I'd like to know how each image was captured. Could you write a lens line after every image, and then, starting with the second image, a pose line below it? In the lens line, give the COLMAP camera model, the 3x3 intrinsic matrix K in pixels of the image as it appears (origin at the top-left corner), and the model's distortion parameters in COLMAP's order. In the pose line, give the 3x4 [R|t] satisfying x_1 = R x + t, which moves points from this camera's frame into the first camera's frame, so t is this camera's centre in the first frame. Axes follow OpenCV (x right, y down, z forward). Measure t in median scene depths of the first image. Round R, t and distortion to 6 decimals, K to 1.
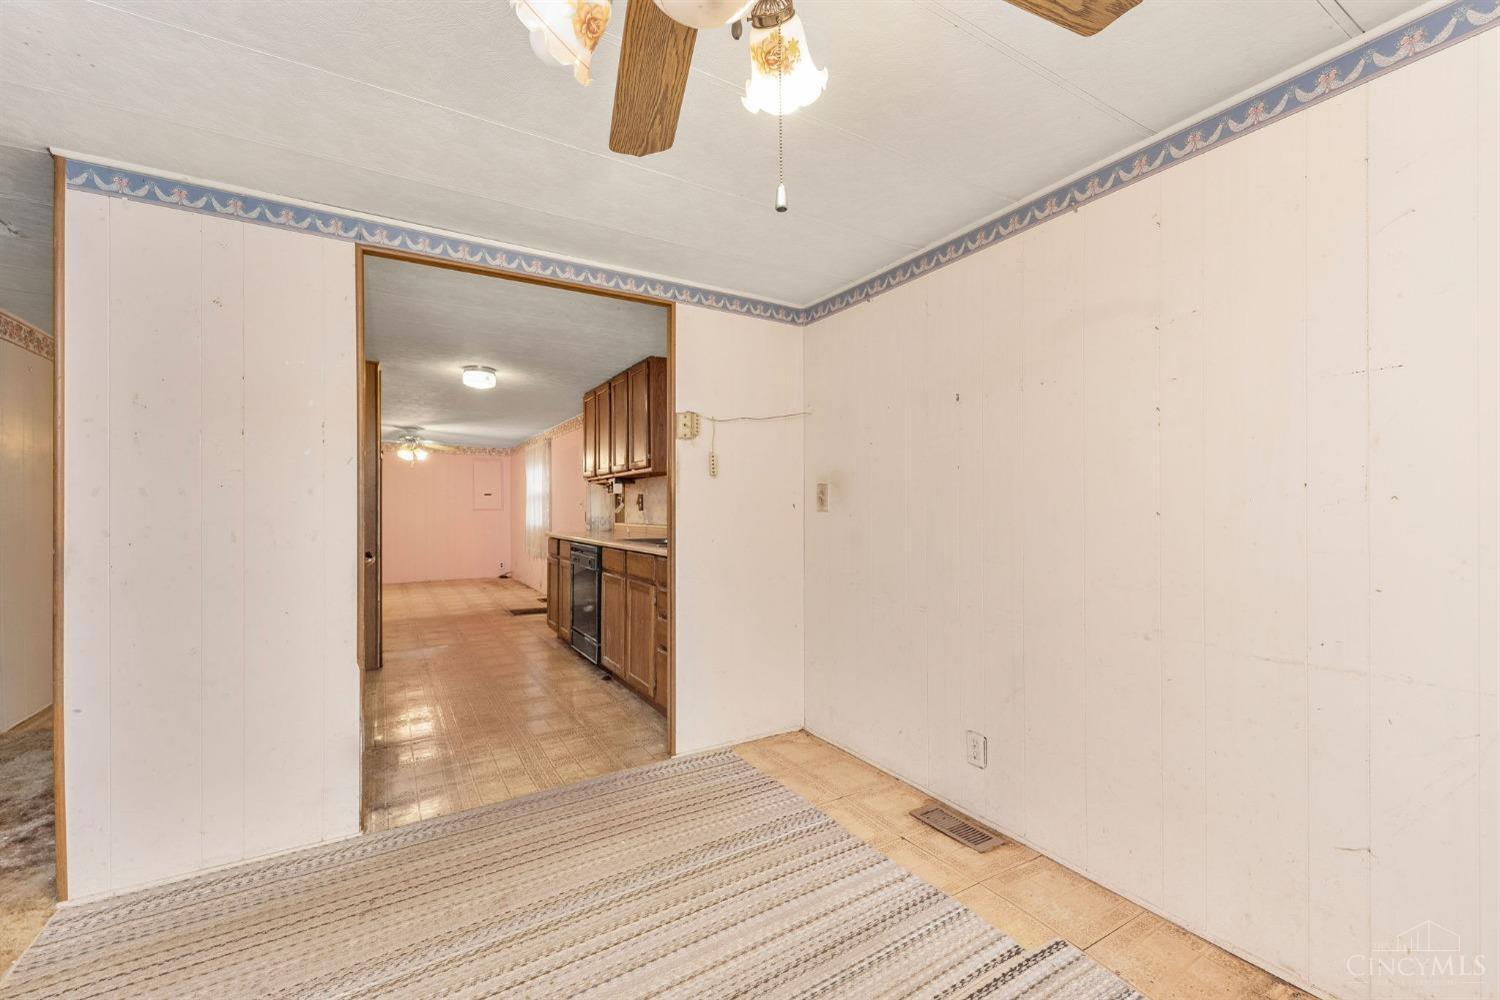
lens RADIAL K [[599.2, 0, 743.5], [0, 599.2, 504.6], [0, 0, 1]] dist [0.019881, -0.007146]
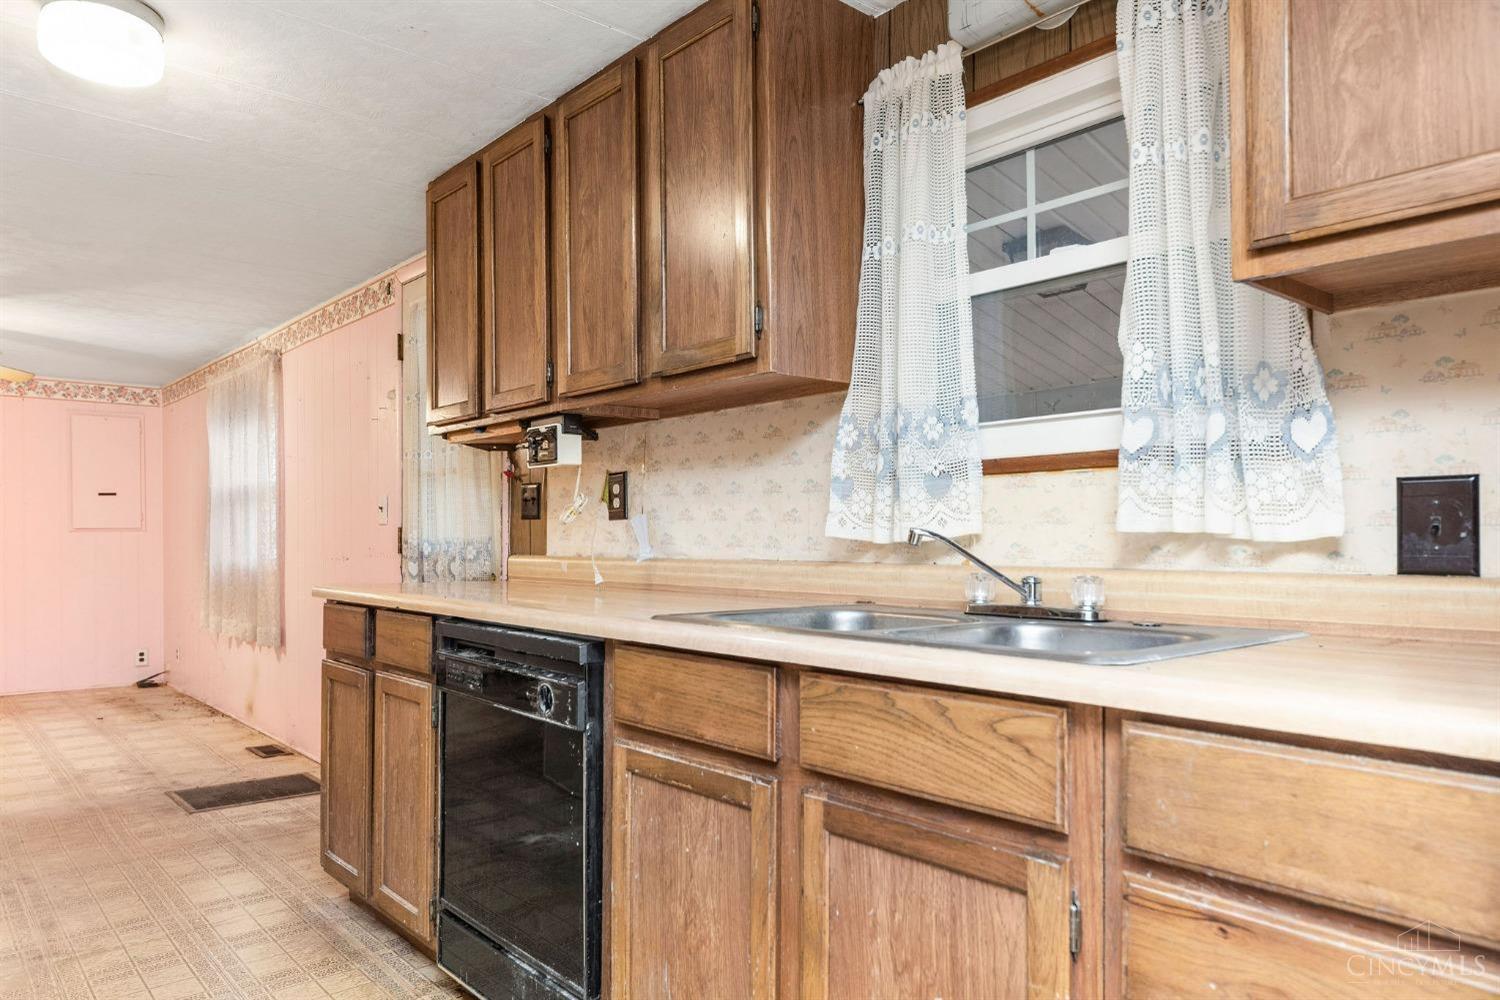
lens RADIAL K [[990.4, 0, 743.8], [0, 990.4, 530.3], [0, 0, 1]] dist [0.003545, -0.003232]
pose [[0.984416, 0.001015, 0.175853, -0.229460], [-0.001445, 0.999996, 0.002317, 0.016518], [-0.175850, -0.002535, 0.984414, 0.500873]]
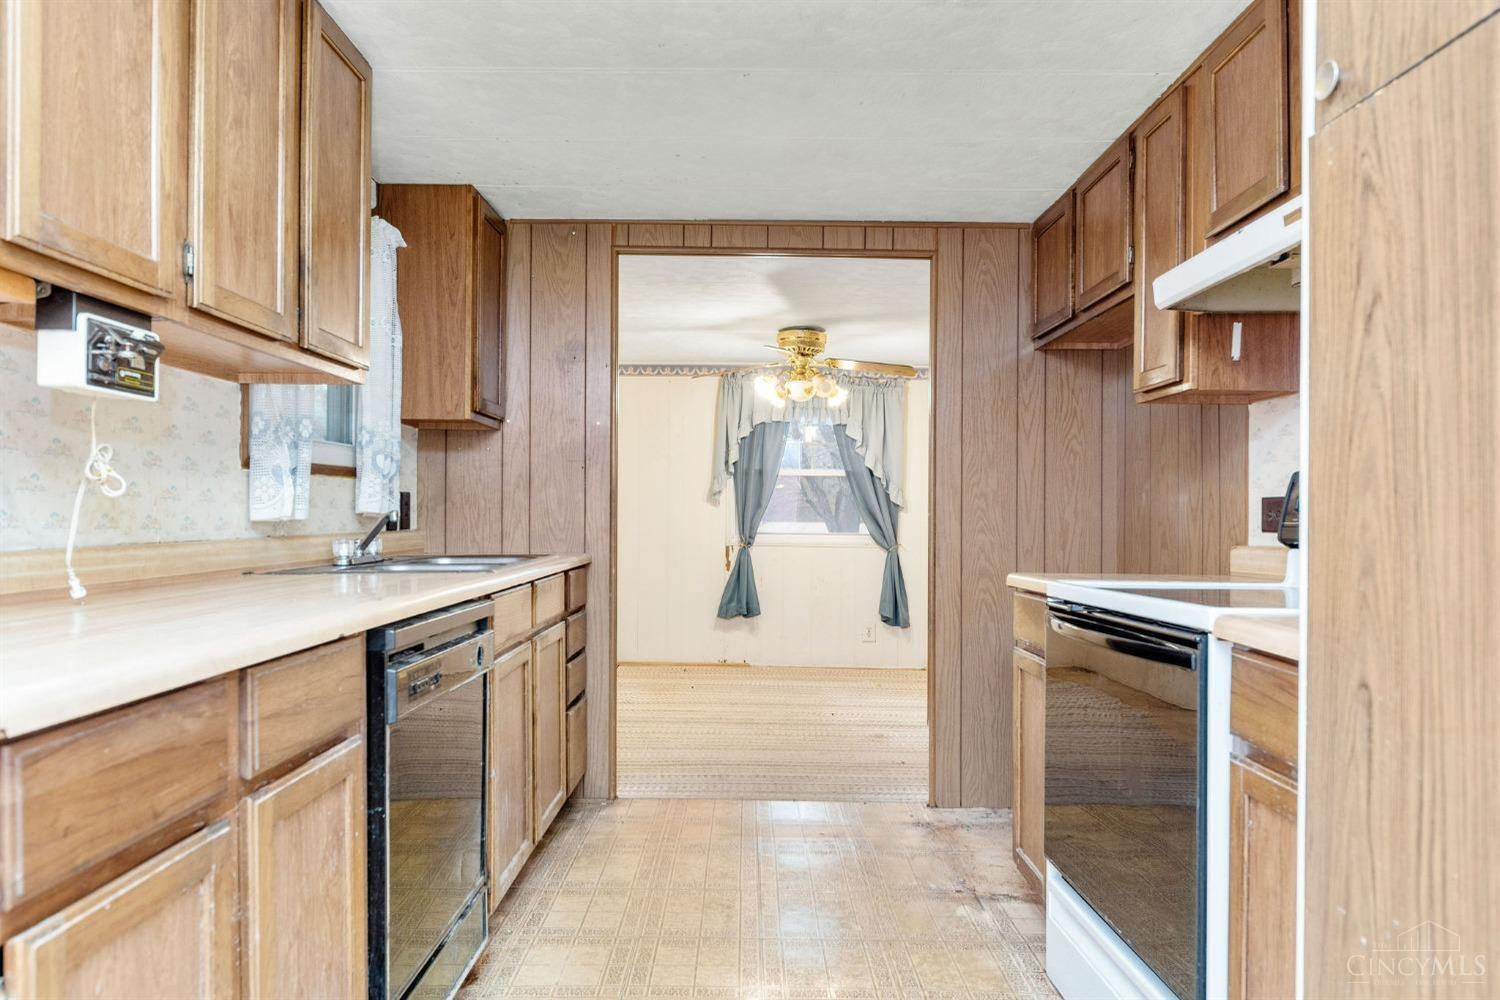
lens RADIAL K [[973.8, 0, 750.0], [0, 973.8, 500.0], [0, 0, 1]] dist [-0.000990, -0.000171]
pose [[-0.855008, 0.006180, 0.518578, -0.597231], [-0.006670, 0.999715, -0.022911, 0.022294], [-0.518572, -0.023048, -0.854724, 1.266320]]
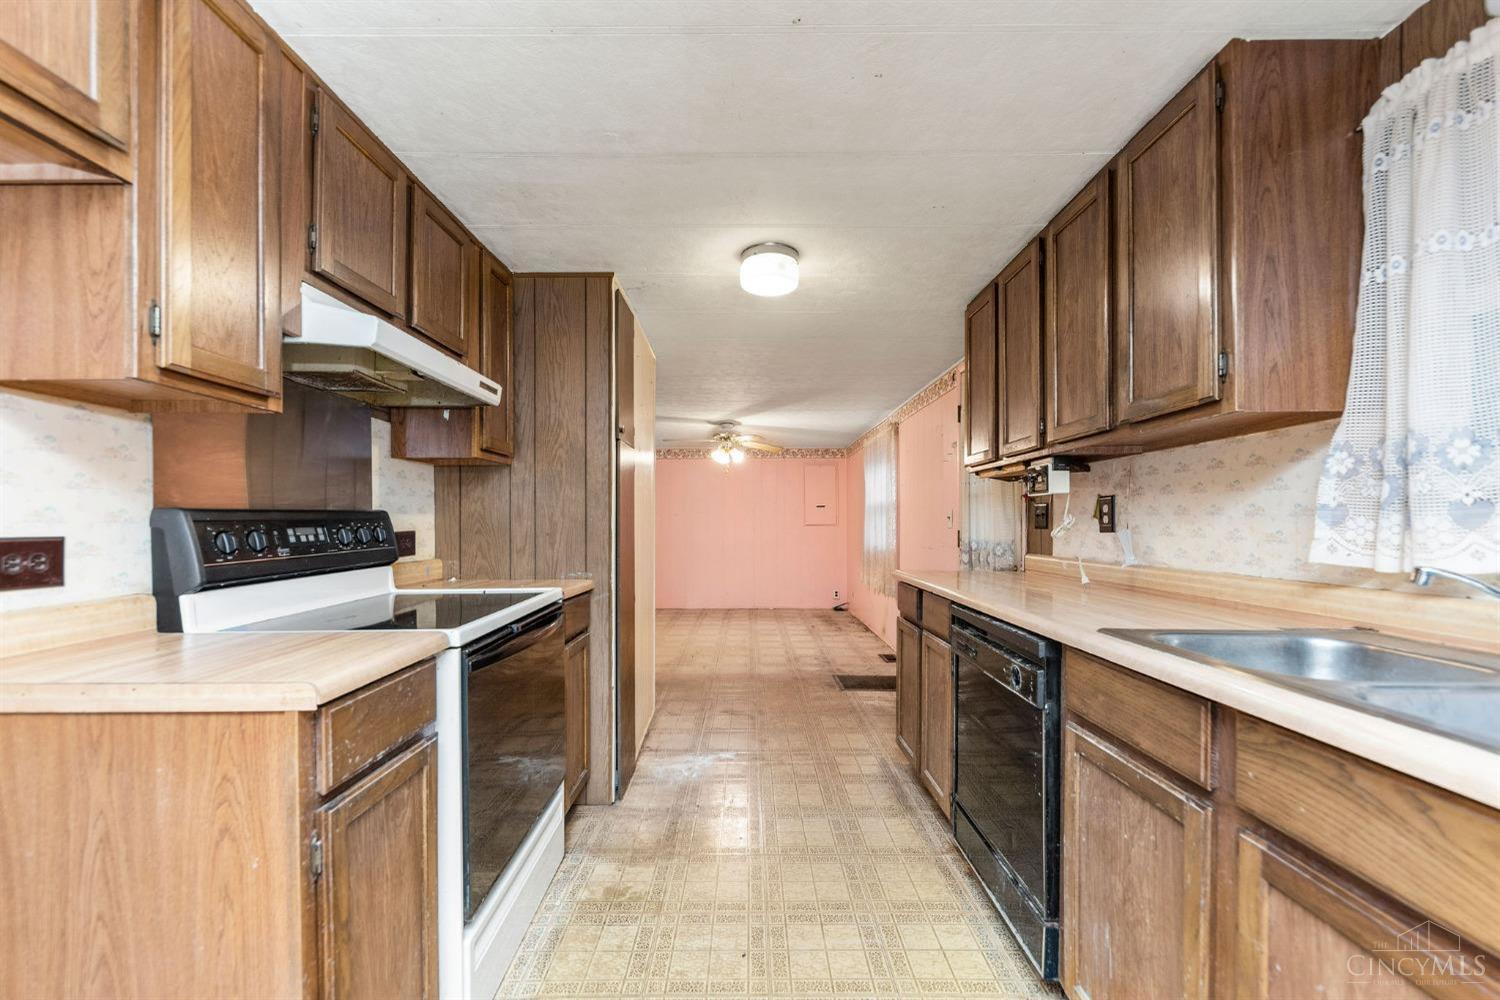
lens RADIAL K [[605.8, 0, 741.7], [0, 605.8, 522.4], [0, 0, 1]] dist [0.012460, -0.007632]
pose [[0.850719, 0.001500, -0.525619, -0.189724], [0.002452, 0.999974, 0.006823, -0.001501], [0.525615, -0.007093, 0.850693, 0.553975]]
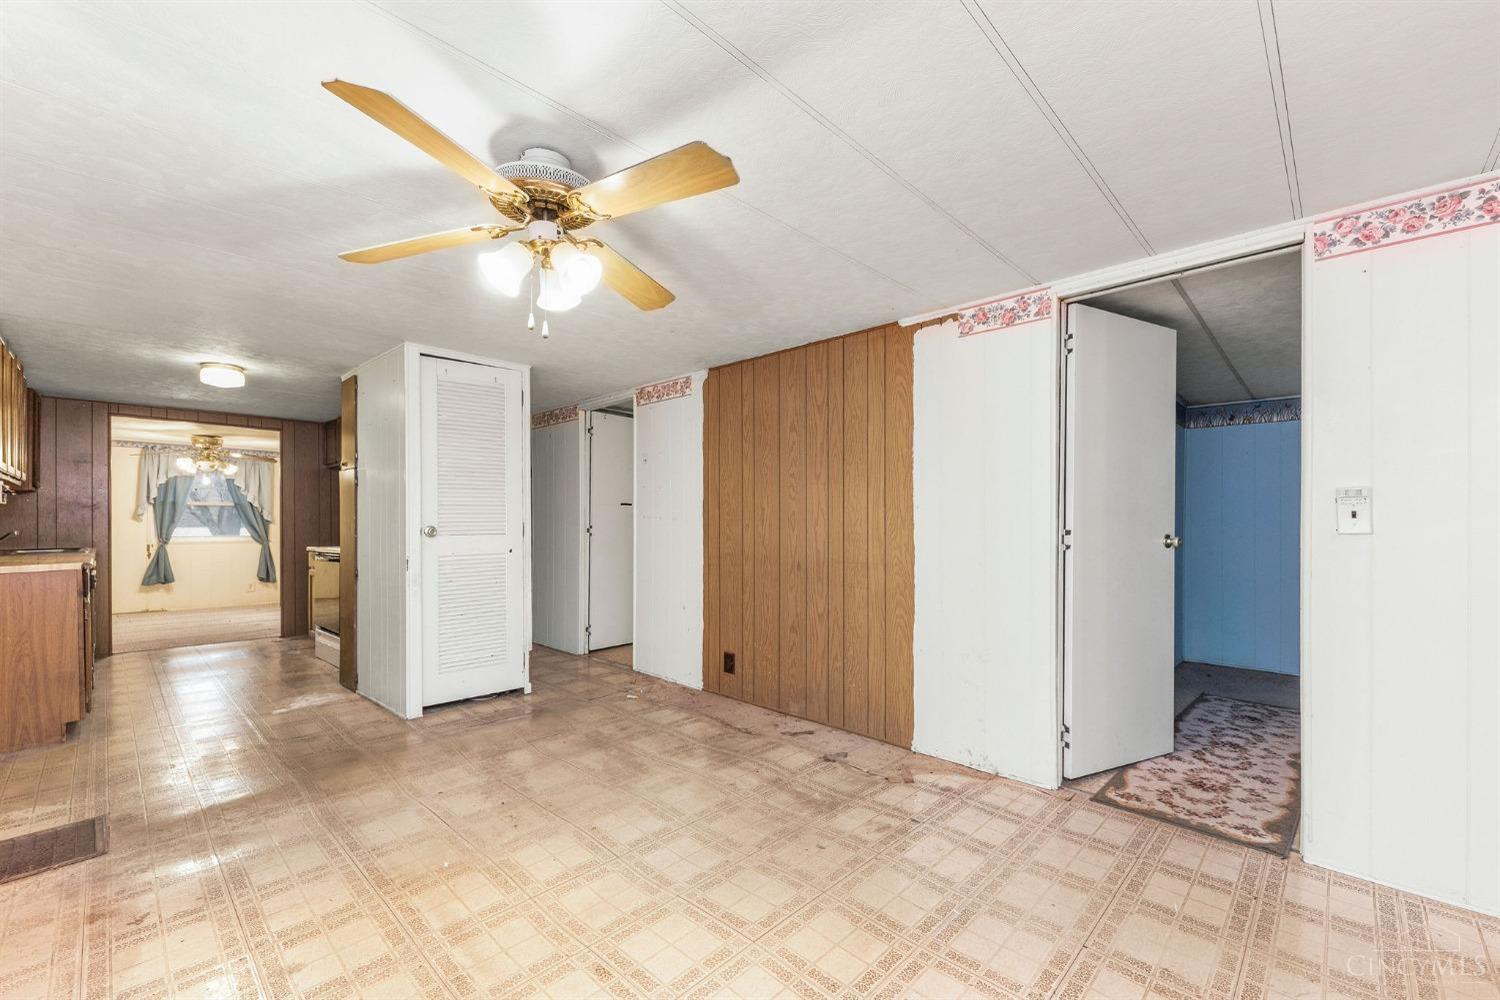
lens RADIAL K [[605.8, 0, 741.7], [0, 605.8, 522.4], [0, 0, 1]] dist [0.012460, -0.007632]
pose [[-0.966817, 0.007468, -0.255362, -0.959974], [0.008269, 0.999964, -0.002065, 0.014520], [0.255337, -0.004108, -0.966843, 2.085563]]
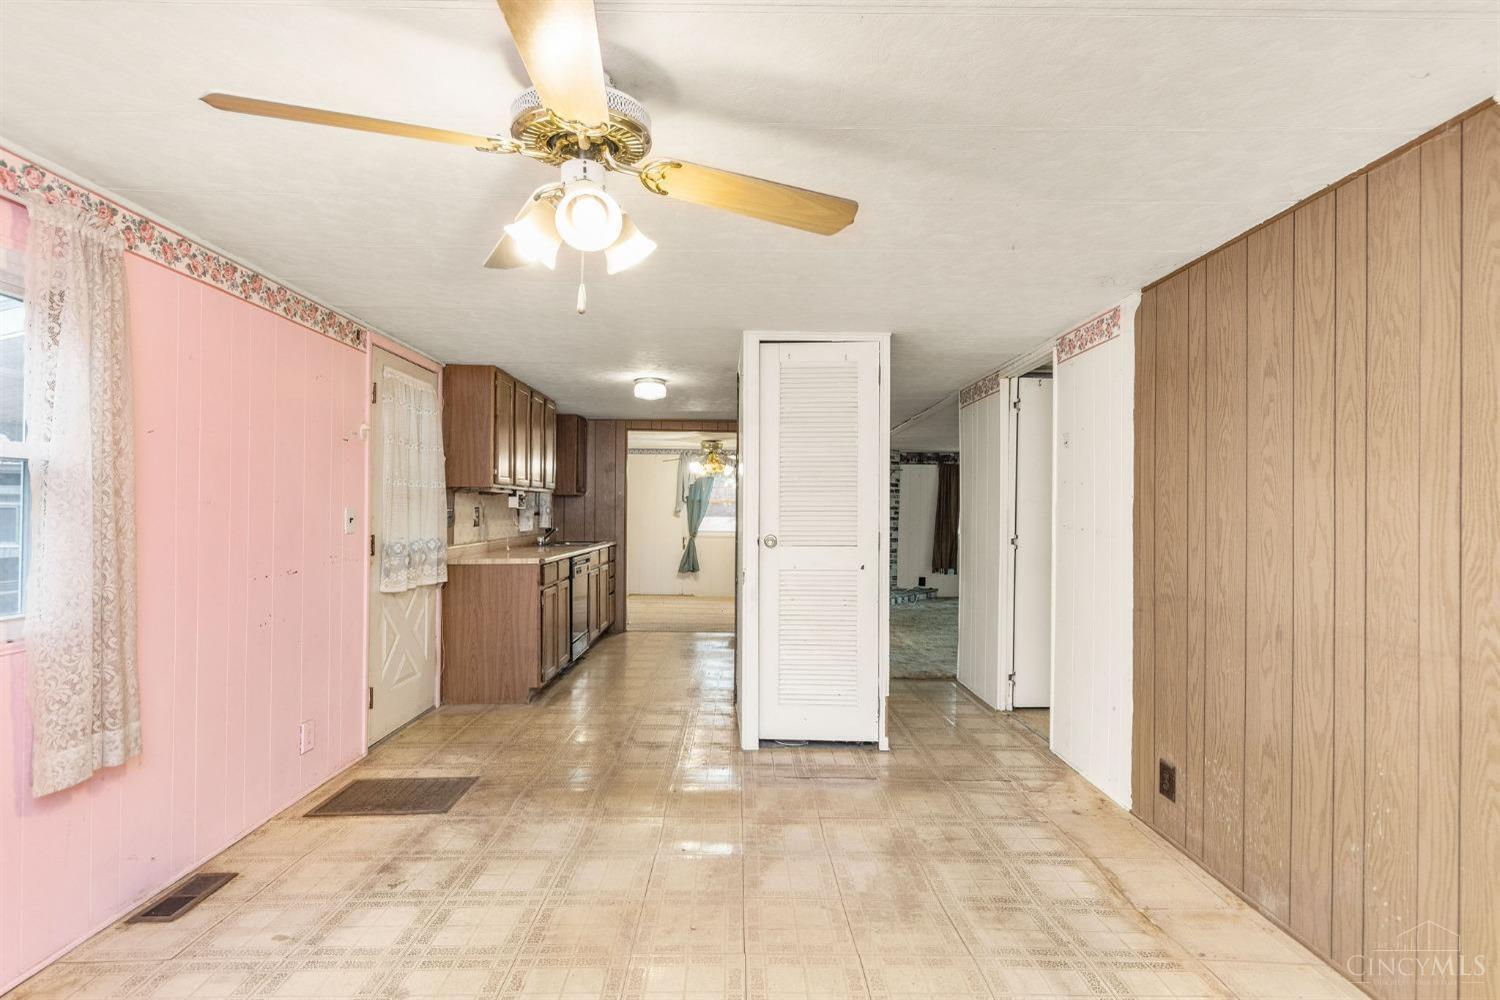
lens RADIAL K [[733.4, 0, 751.8], [0, 733.4, 509.2], [0, 0, 1]] dist [0.001509, -0.001055]
pose [[-0.866344, -0.000847, 0.499447, -1.175869], [-0.008126, 0.999890, -0.012400, -0.005167], [-0.499381, -0.014801, -0.866256, 1.951617]]
